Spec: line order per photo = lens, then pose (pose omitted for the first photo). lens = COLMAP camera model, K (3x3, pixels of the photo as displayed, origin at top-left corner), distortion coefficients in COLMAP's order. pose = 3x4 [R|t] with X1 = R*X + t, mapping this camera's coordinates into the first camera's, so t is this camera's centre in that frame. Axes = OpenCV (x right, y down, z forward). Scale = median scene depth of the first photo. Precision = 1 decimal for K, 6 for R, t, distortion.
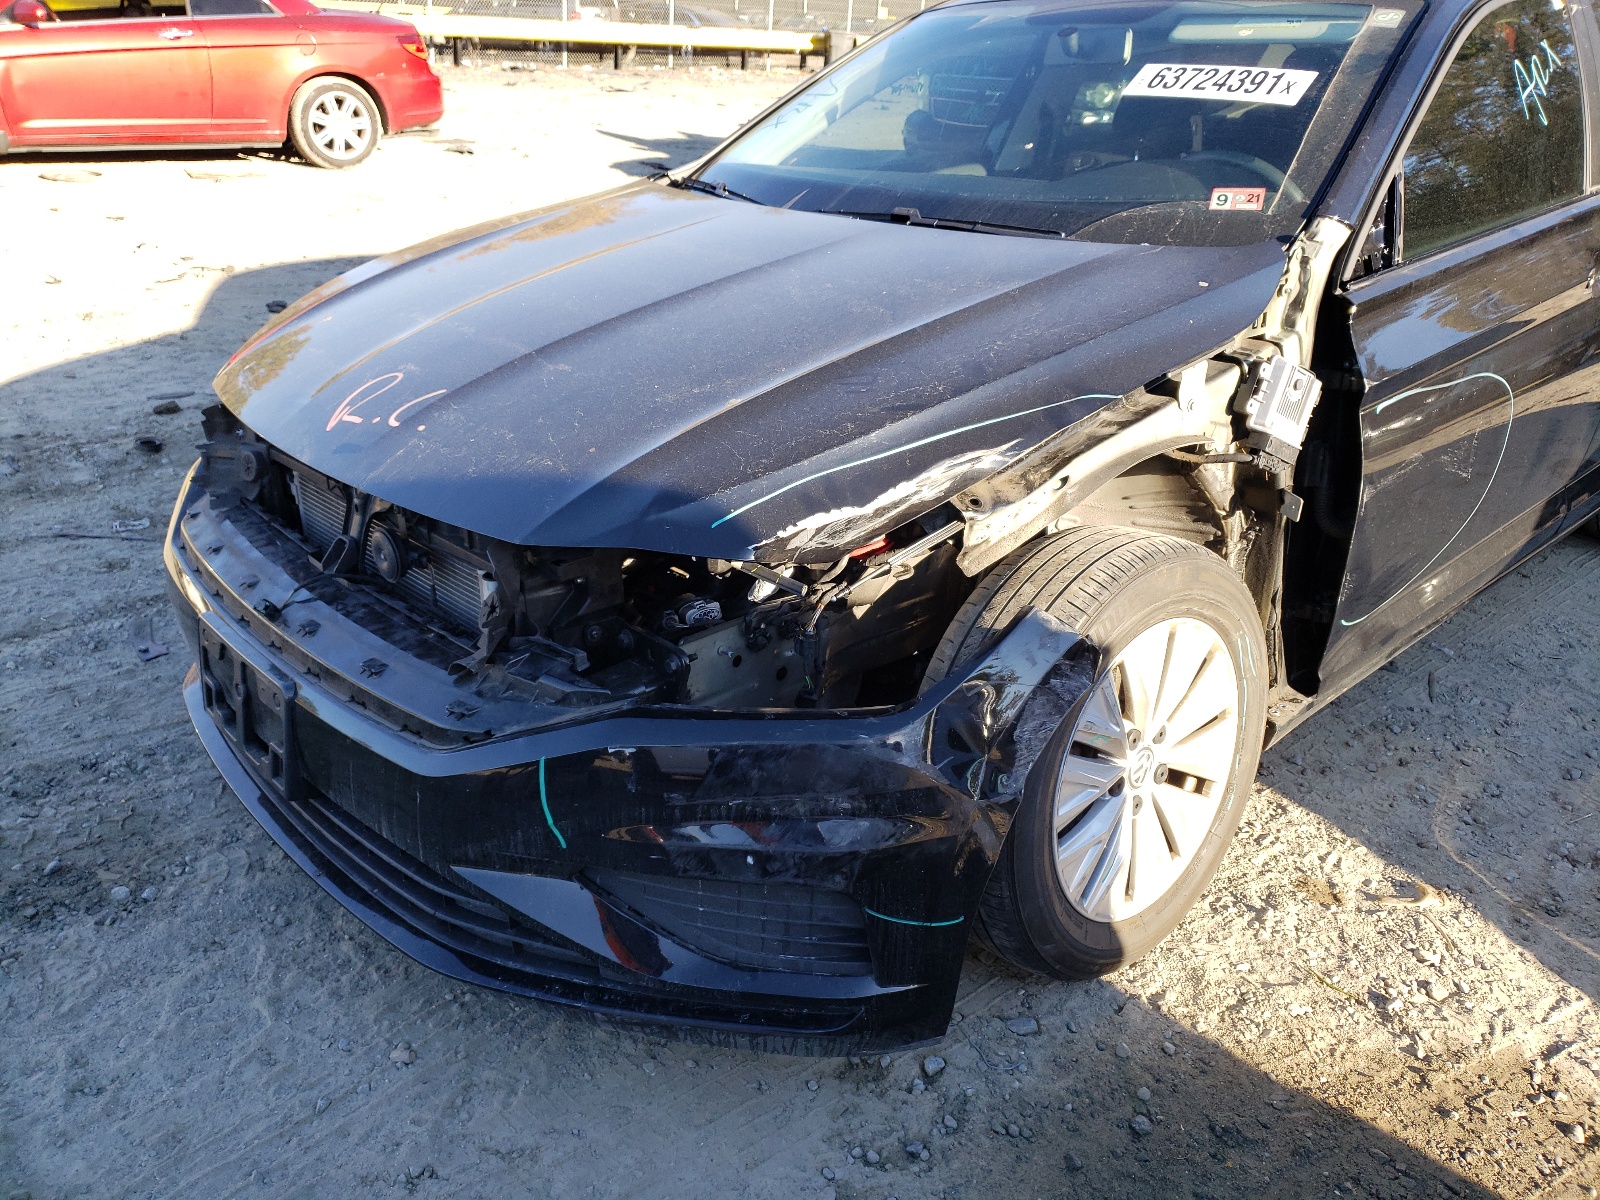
lens RADIAL K [[1209.0, 0, 763.3], [0, 1209.0, 600.9], [0, 0, 1]] dist [0.007391, 0.005469]
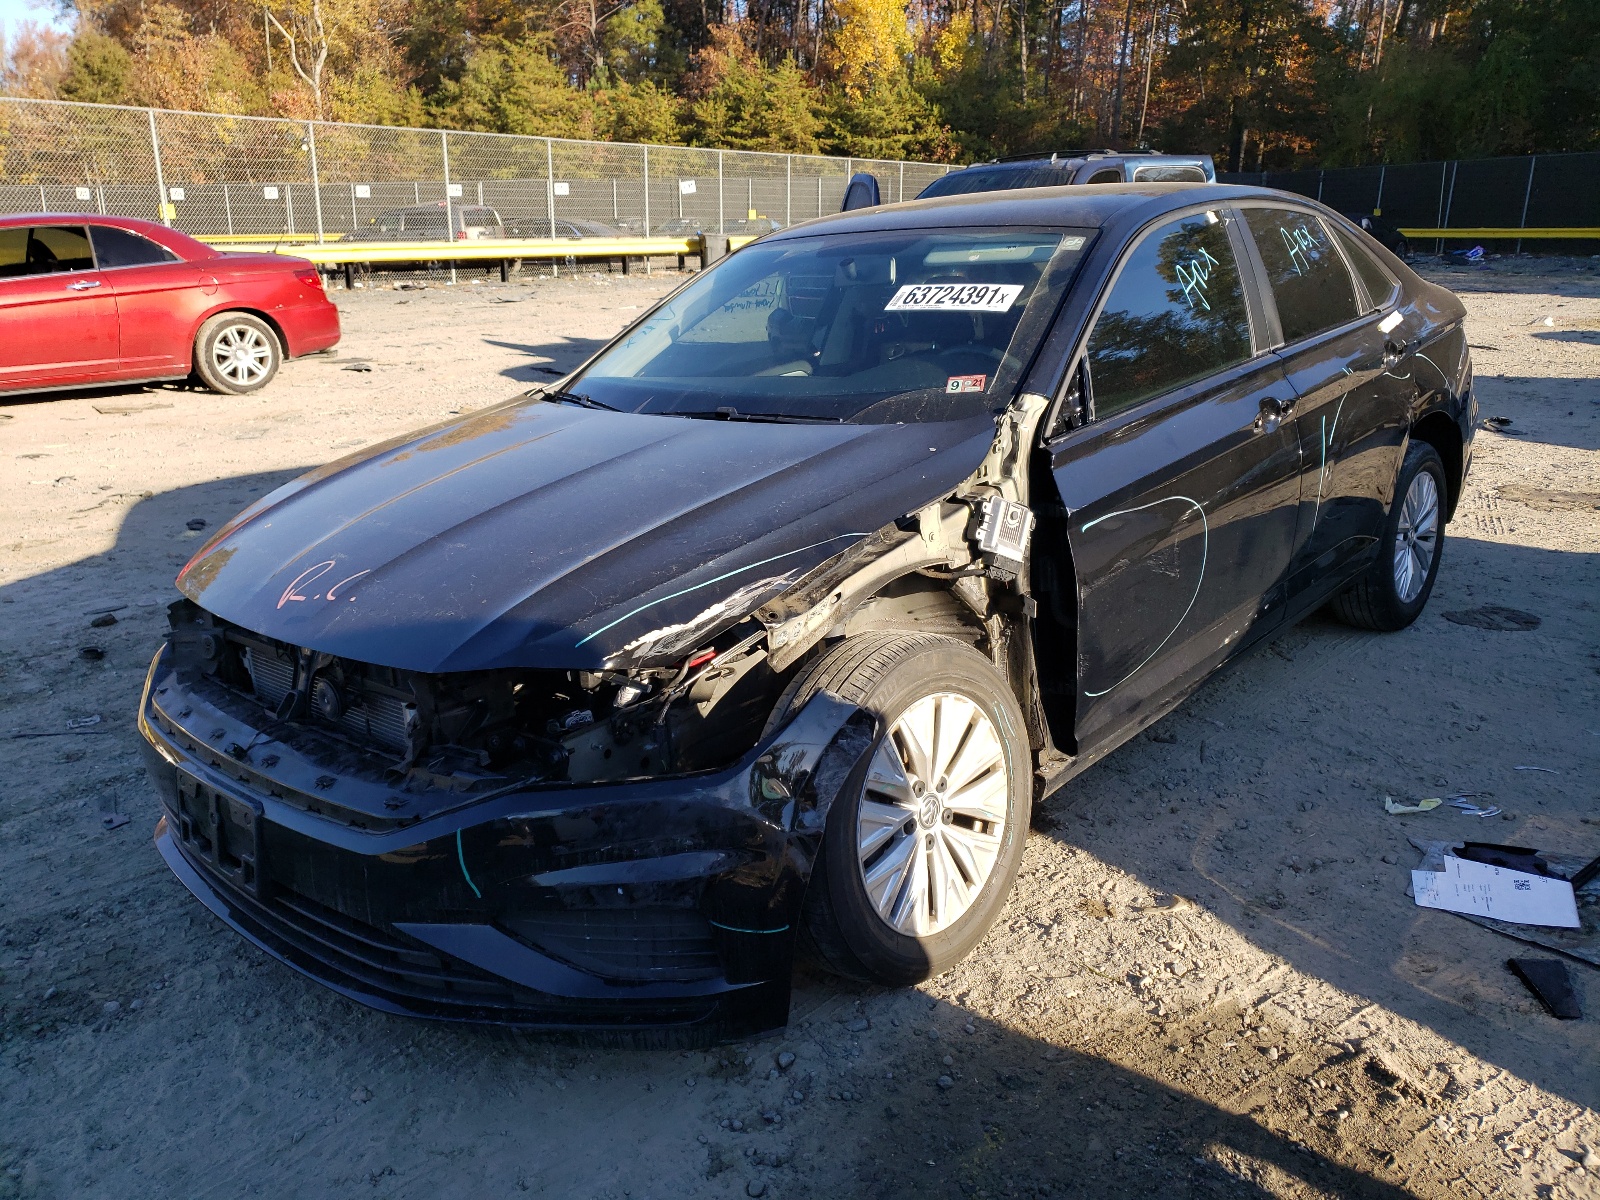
lens RADIAL K [[1209.0, 0, 763.3], [0, 1209.0, 600.9], [0, 0, 1]] dist [0.007391, 0.005469]
pose [[0.993766, -0.084016, 0.073289, 0.057354], [0.093648, 0.985741, -0.139800, 0.075539], [-0.060498, 0.145792, 0.987464, -0.290393]]
